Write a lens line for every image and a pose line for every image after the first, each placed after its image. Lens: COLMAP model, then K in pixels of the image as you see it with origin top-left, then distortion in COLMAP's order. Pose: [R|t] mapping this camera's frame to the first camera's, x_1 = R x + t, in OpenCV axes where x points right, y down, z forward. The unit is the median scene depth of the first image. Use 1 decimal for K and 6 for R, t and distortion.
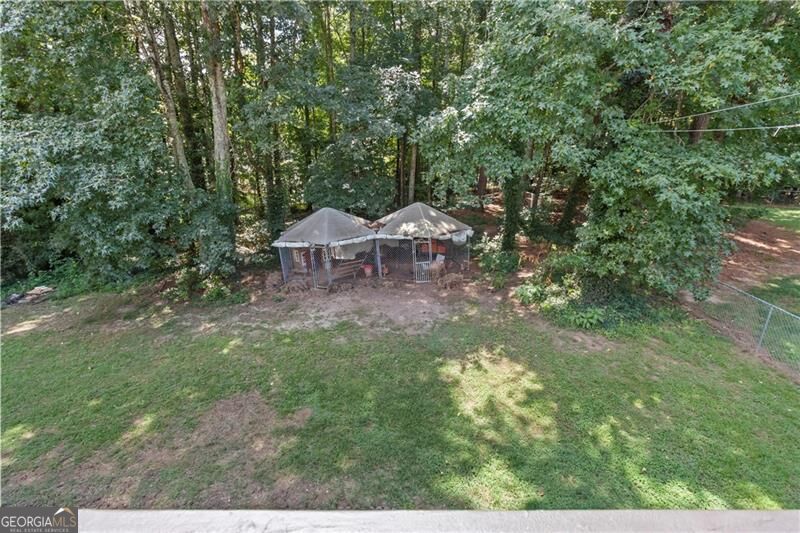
lens RADIAL K [[376.1, 0, 400.6], [0, 376.1, 267.4], [0, 0, 1]] dist [0.005875, 0.000674]
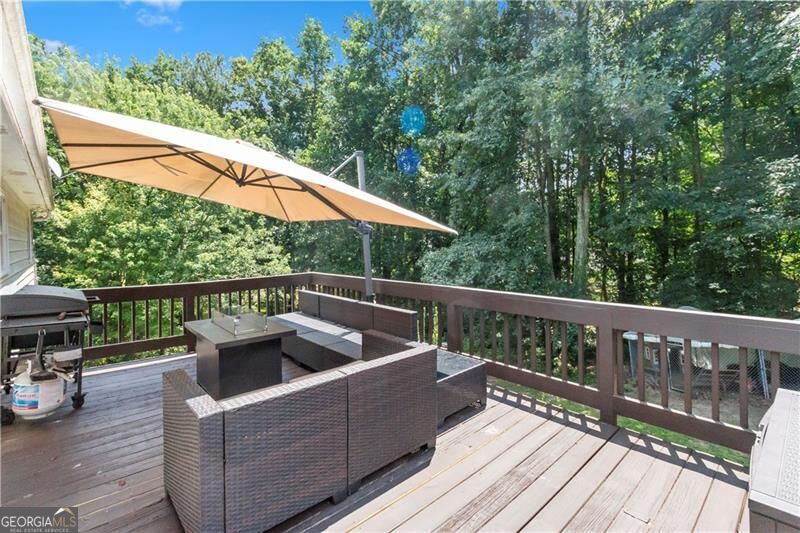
lens RADIAL K [[376.1, 0, 399.4], [0, 376.1, 247.8], [0, 0, 1]] dist [0.005875, 0.000674]
pose [[0.665735, -0.027071, -0.745697, 0.038009], [-0.203308, 0.954953, -0.216174, 0.059329], [0.717957, 0.295521, 0.630242, -0.182594]]
